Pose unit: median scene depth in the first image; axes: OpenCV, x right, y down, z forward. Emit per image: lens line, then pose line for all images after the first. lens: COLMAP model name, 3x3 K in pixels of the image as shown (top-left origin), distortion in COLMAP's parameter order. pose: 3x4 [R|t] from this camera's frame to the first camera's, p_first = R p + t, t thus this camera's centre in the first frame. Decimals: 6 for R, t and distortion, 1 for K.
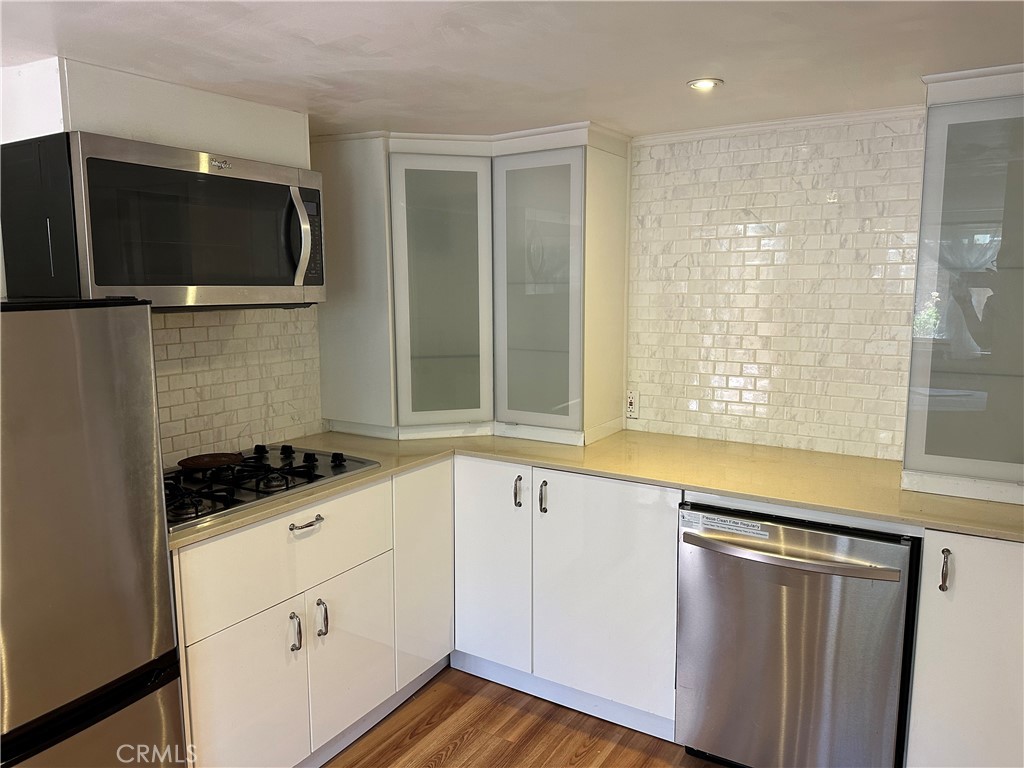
lens RADIAL K [[718.6, 0, 513.7], [0, 718.6, 385.2], [0, 0, 1]] dist [0.125379, -0.169187]
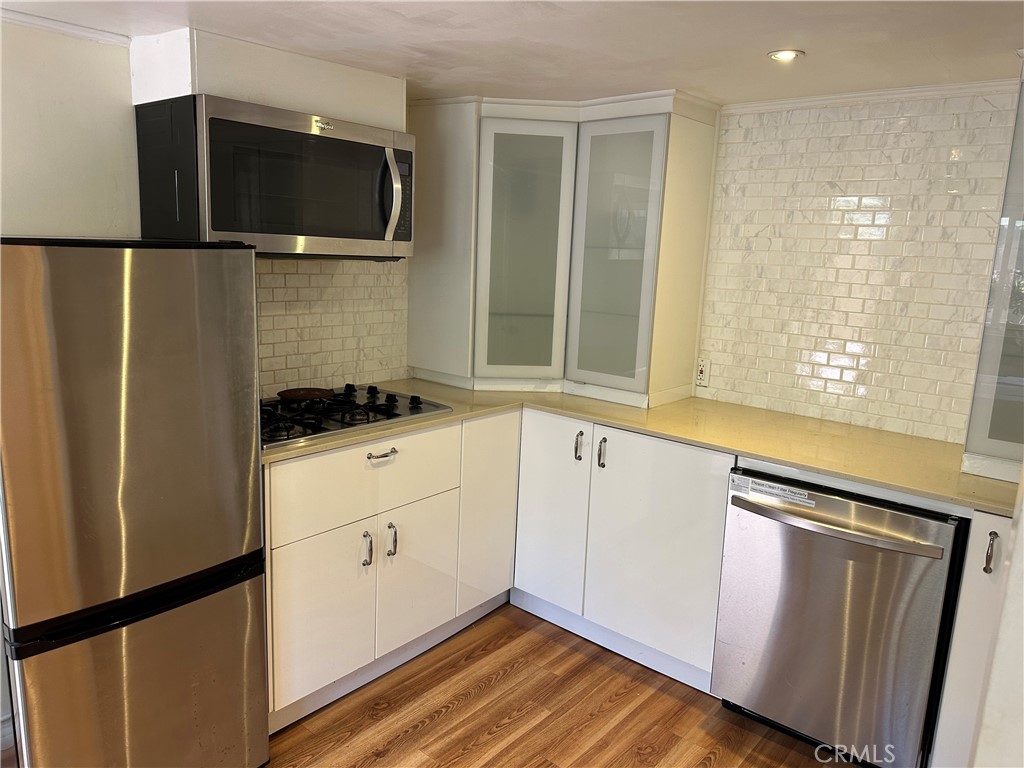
lens RADIAL K [[713.7, 0, 511.1], [0, 713.7, 379.8], [0, 0, 1]] dist [0.135455, -0.216996]
pose [[0.988029, 0.070038, -0.137456, 0.044423], [-0.064462, 0.996923, 0.044610, 0.010910], [0.140158, -0.035215, 0.989503, -0.046816]]
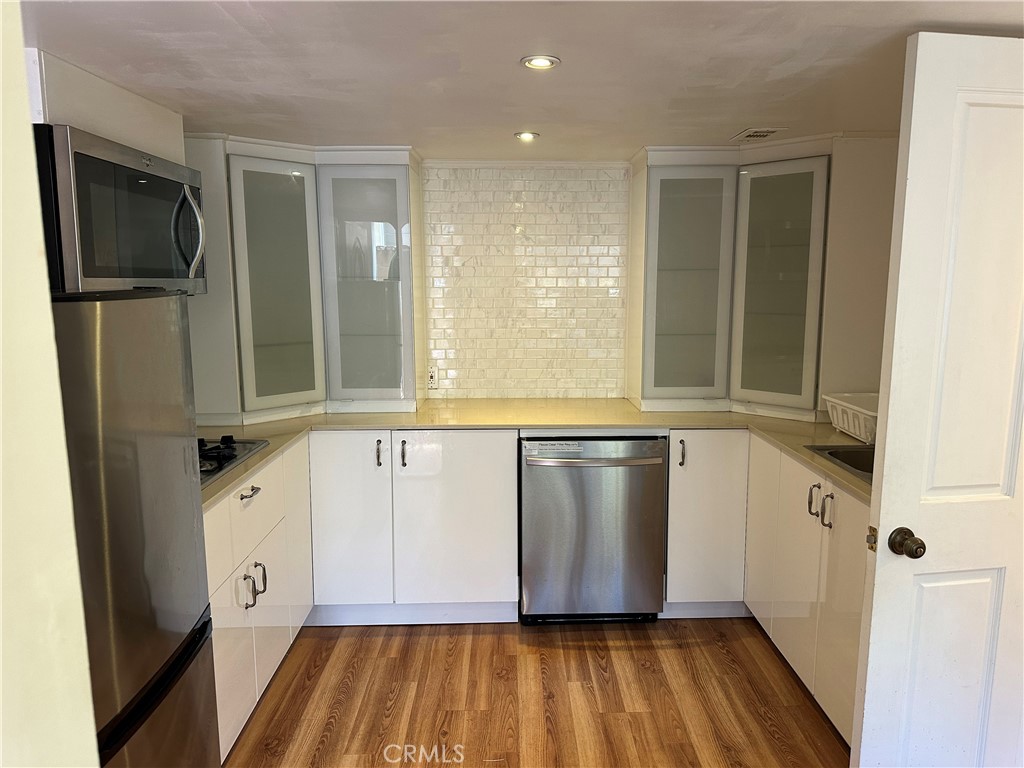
lens RADIAL K [[712.1, 0, 509.3], [0, 712.1, 388.1], [0, 0, 1]] dist [0.138859, -0.216735]
pose [[0.848476, -0.078083, 0.523441, -0.417675], [0.075103, 0.996811, 0.026958, 0.024935], [-0.523877, 0.016439, 0.851635, -0.119321]]
